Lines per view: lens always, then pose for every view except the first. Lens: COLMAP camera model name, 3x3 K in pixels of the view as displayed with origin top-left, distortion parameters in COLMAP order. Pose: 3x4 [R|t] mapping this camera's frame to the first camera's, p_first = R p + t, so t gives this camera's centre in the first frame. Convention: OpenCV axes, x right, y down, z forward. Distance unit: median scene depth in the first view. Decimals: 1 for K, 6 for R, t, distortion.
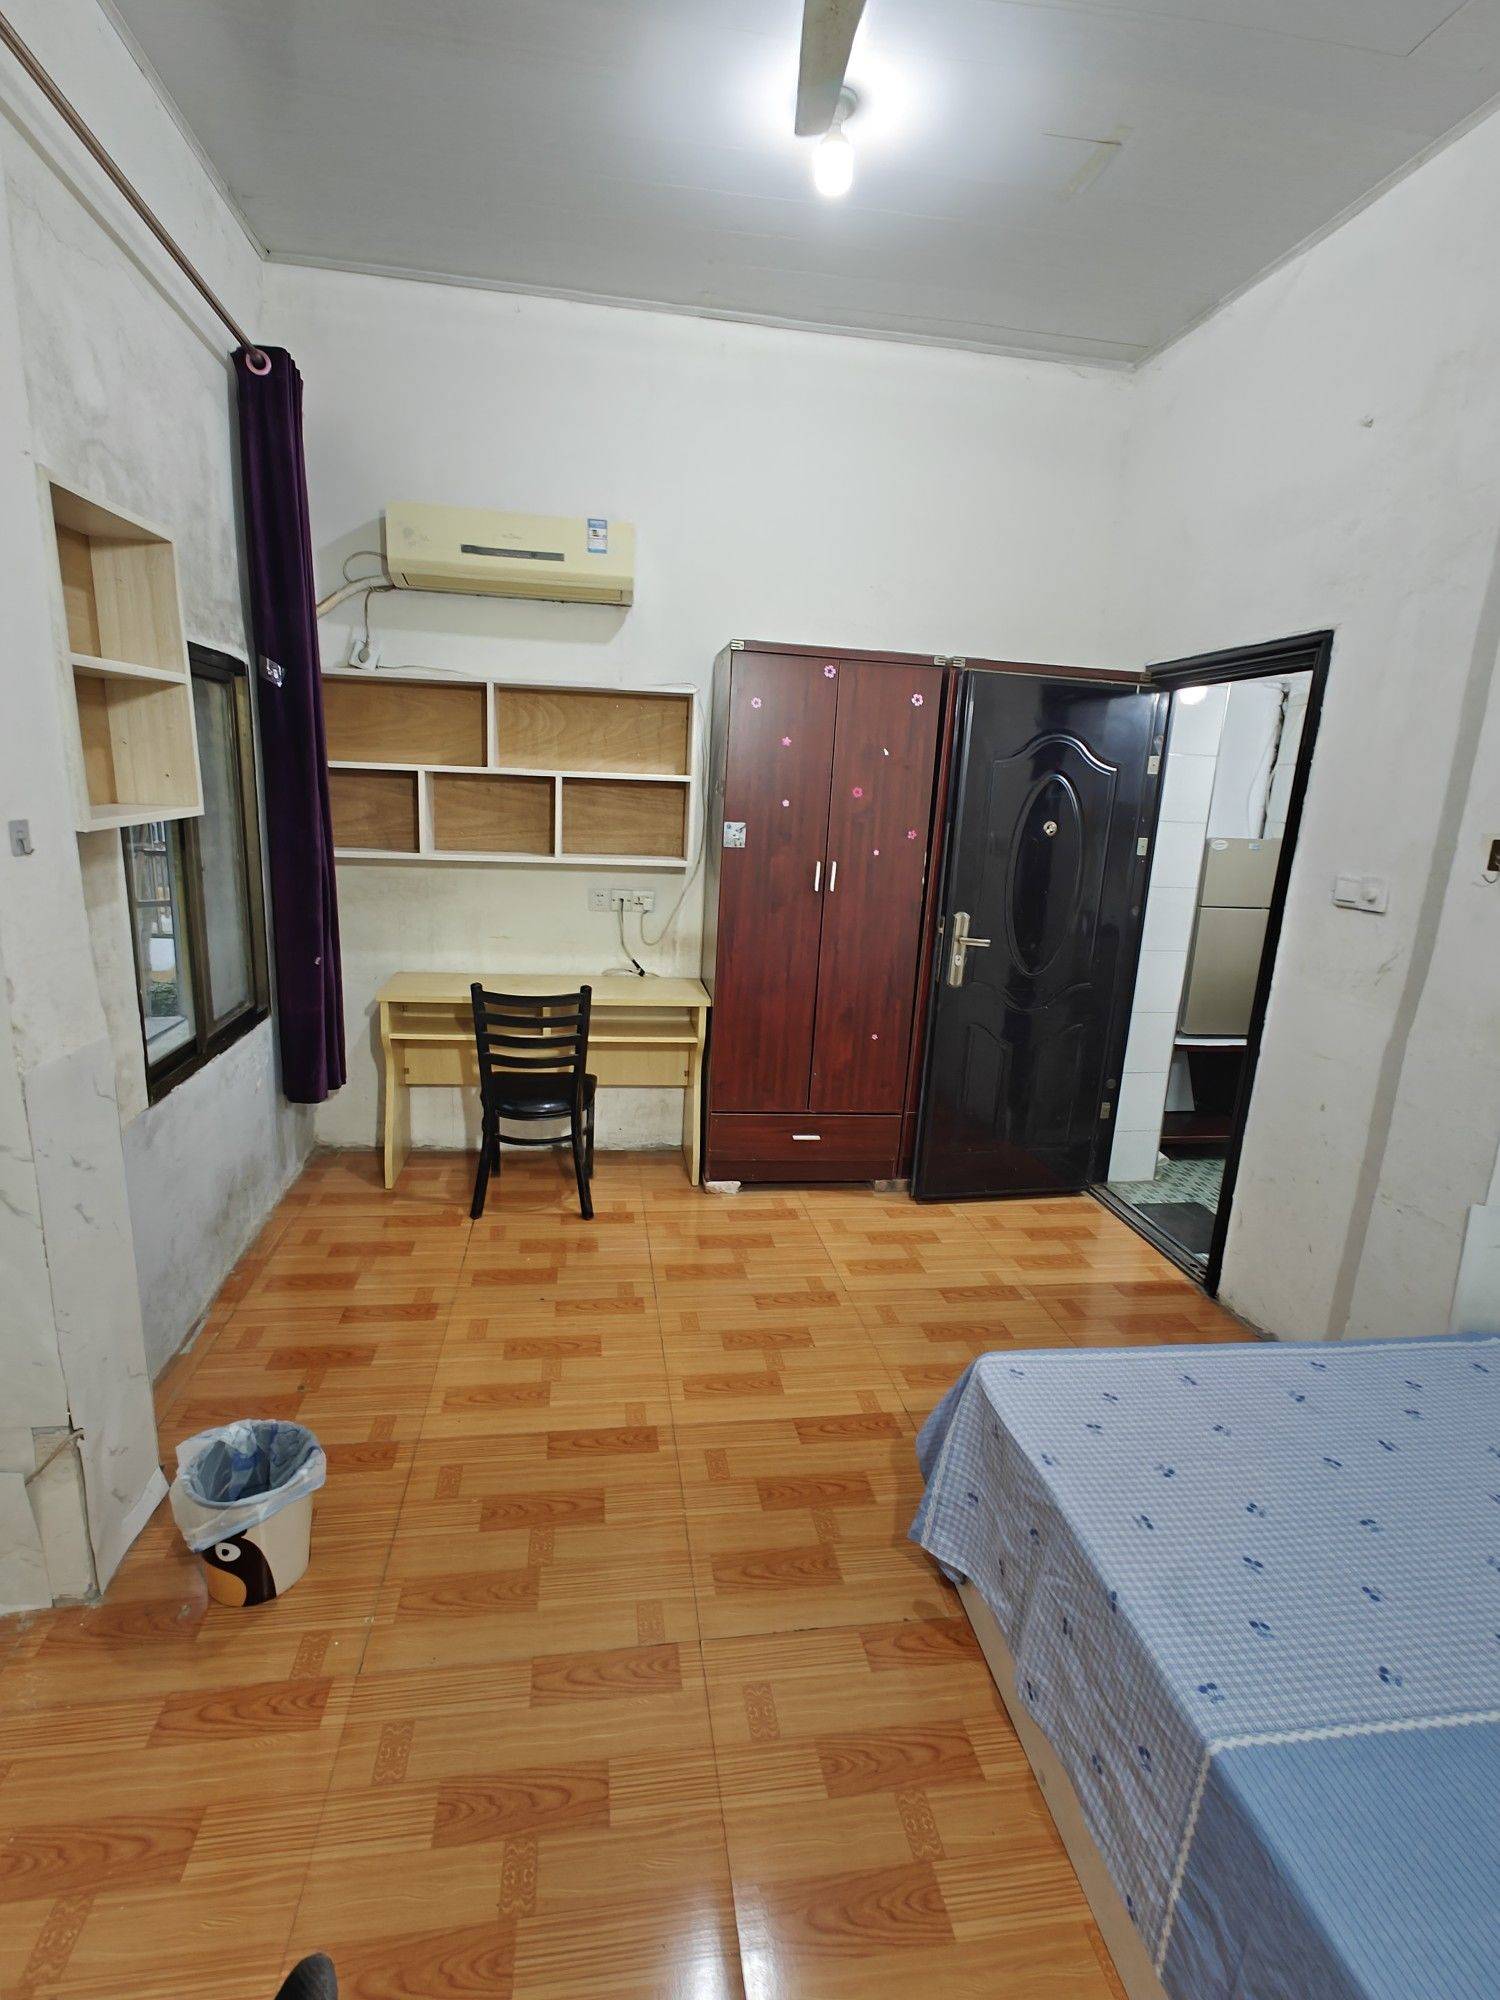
lens RADIAL K [[961.6, 0, 737.6], [0, 961.6, 987.3], [0, 0, 1]] dist [0.002680, 0.000717]
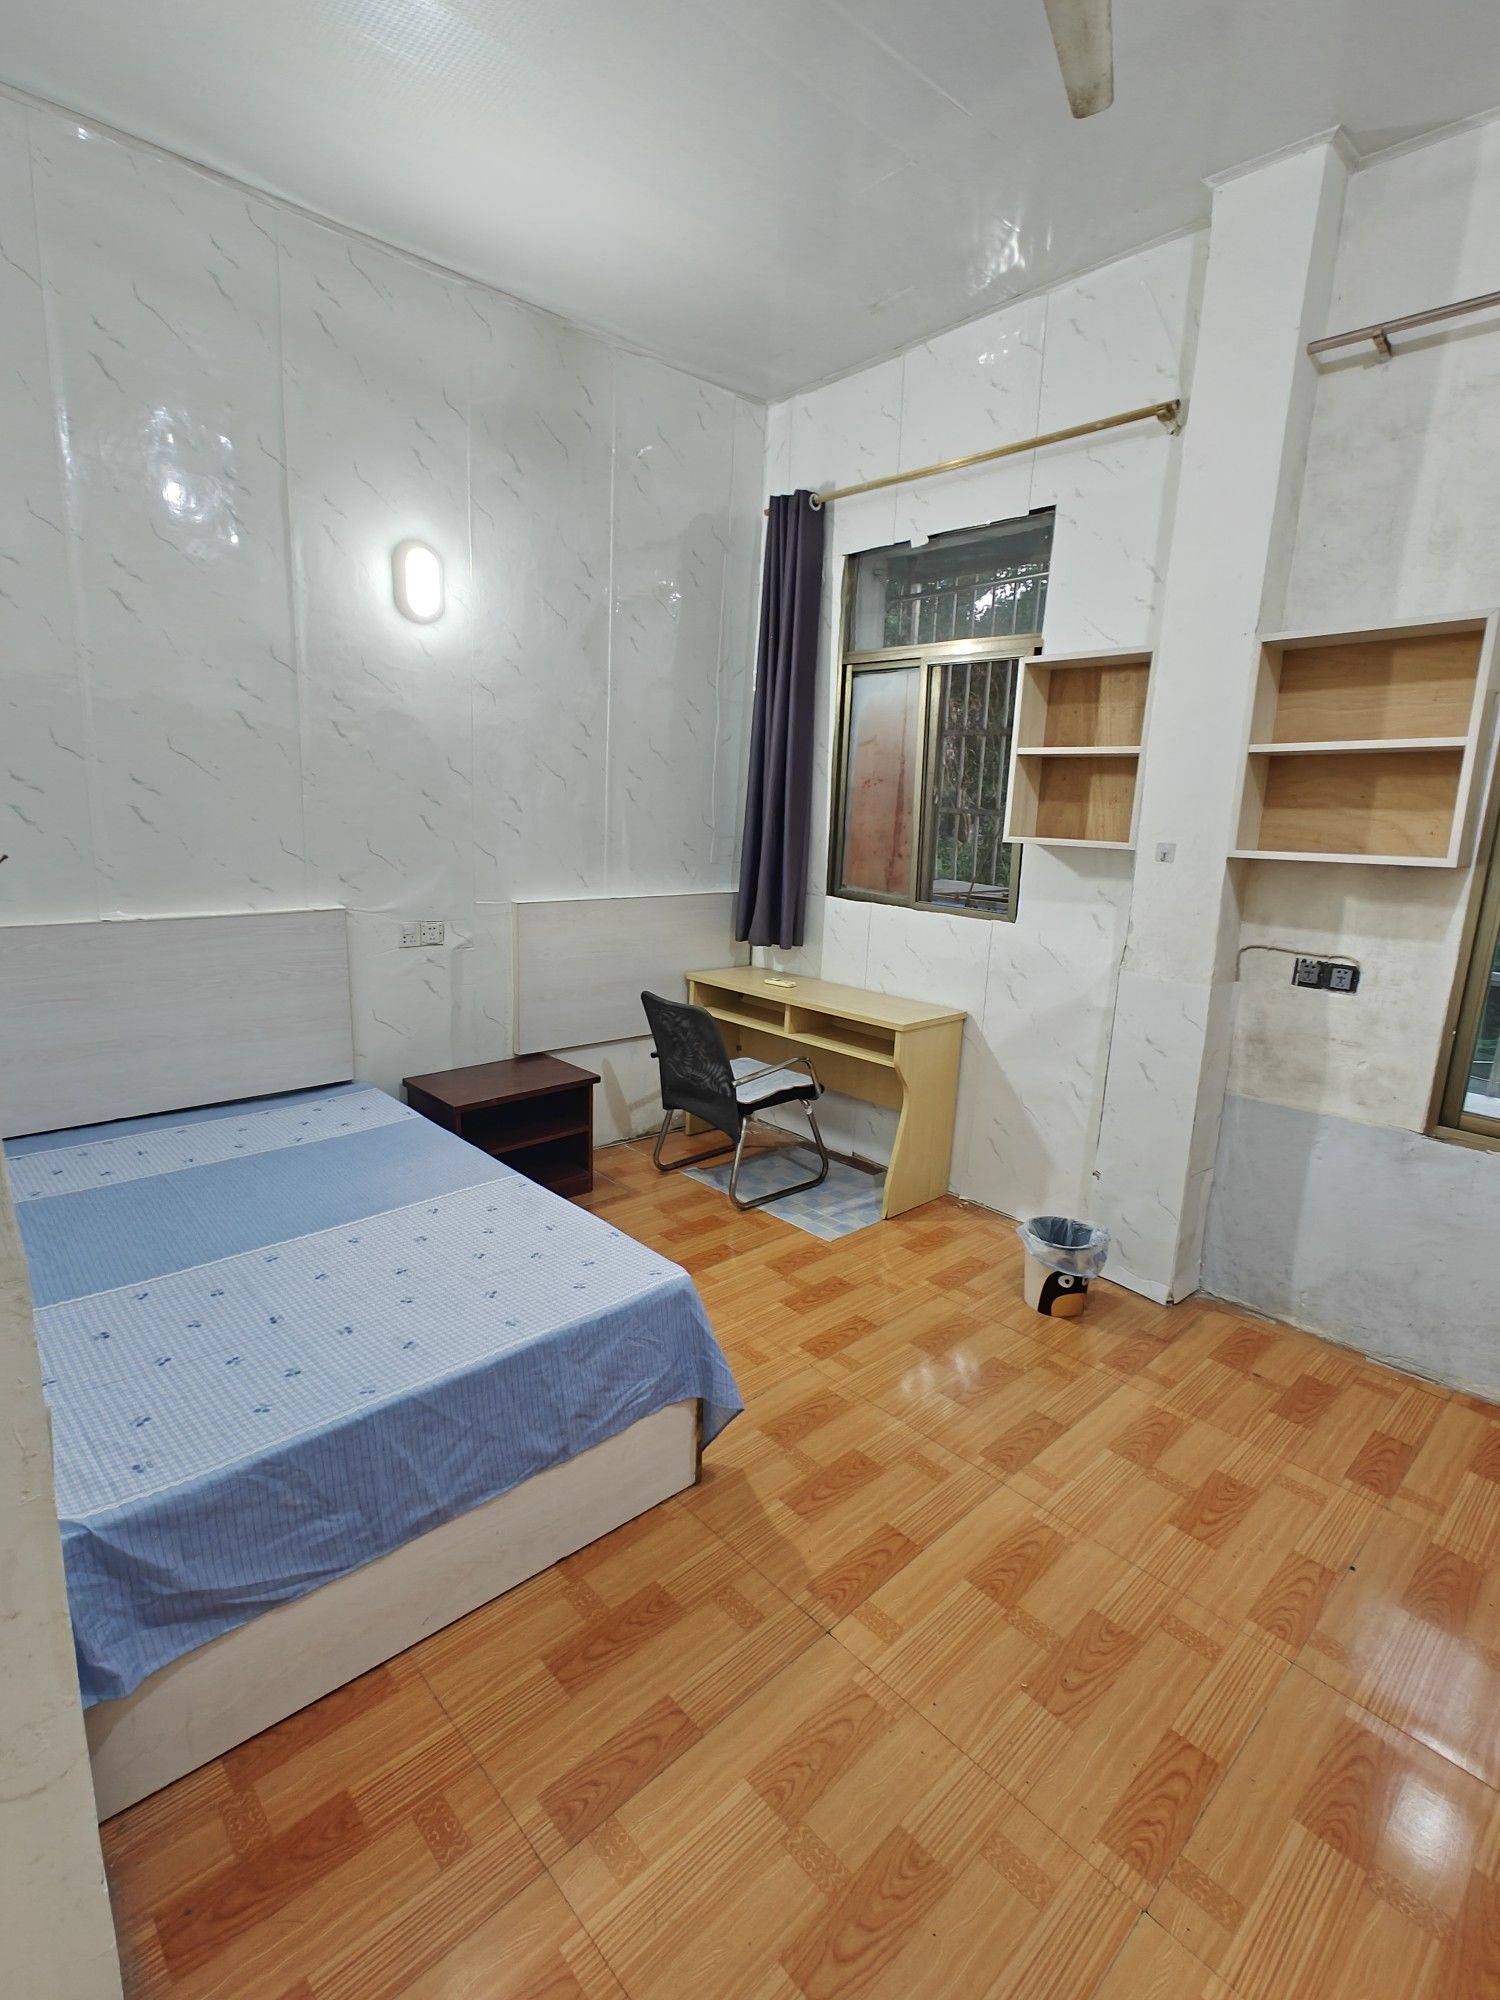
lens RADIAL K [[961.6, 0, 756.0], [0, 961.6, 1001.4], [0, 0, 1]] dist [0.002680, 0.000717]
pose [[-0.819717, 0.039094, -0.571434, 0.449672], [-0.195669, 0.918534, 0.343526, -0.173225], [0.538311, 0.393405, -0.745288, 0.963622]]
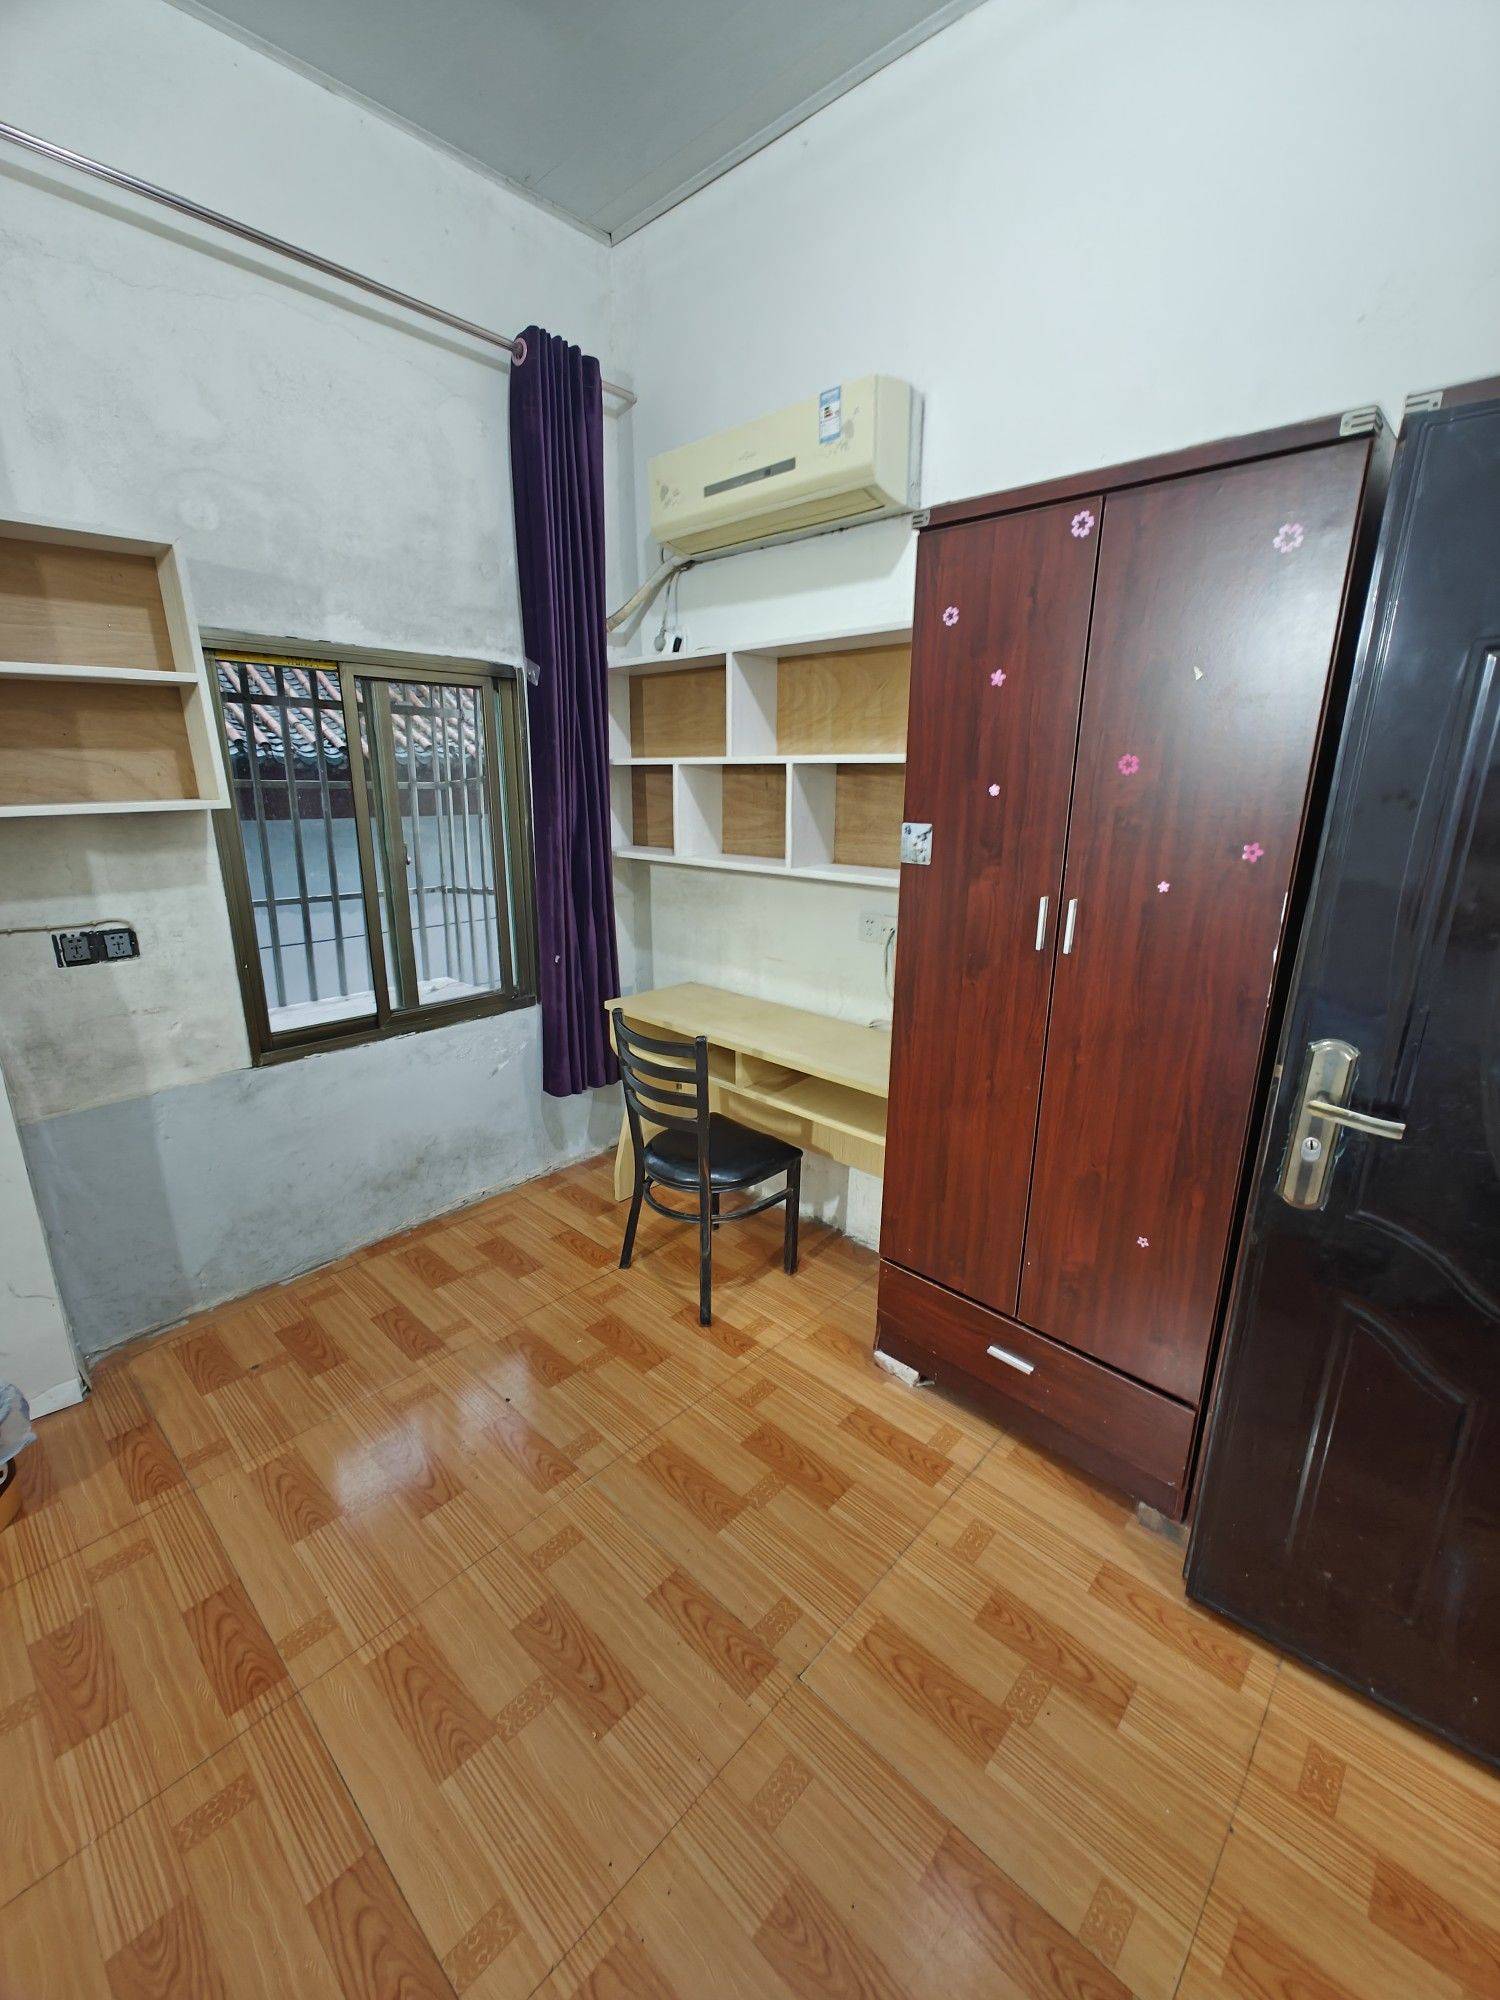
lens RADIAL K [[840.3, 0, 746.9], [0, 840.3, 995.1], [0, 0, 1]] dist [0.006704, 0.000347]
pose [[0.618303, 0.161135, -0.769244, 0.360812], [-0.143859, 0.985425, 0.090788, -0.096450], [0.772662, 0.054528, 0.632472, 0.583761]]
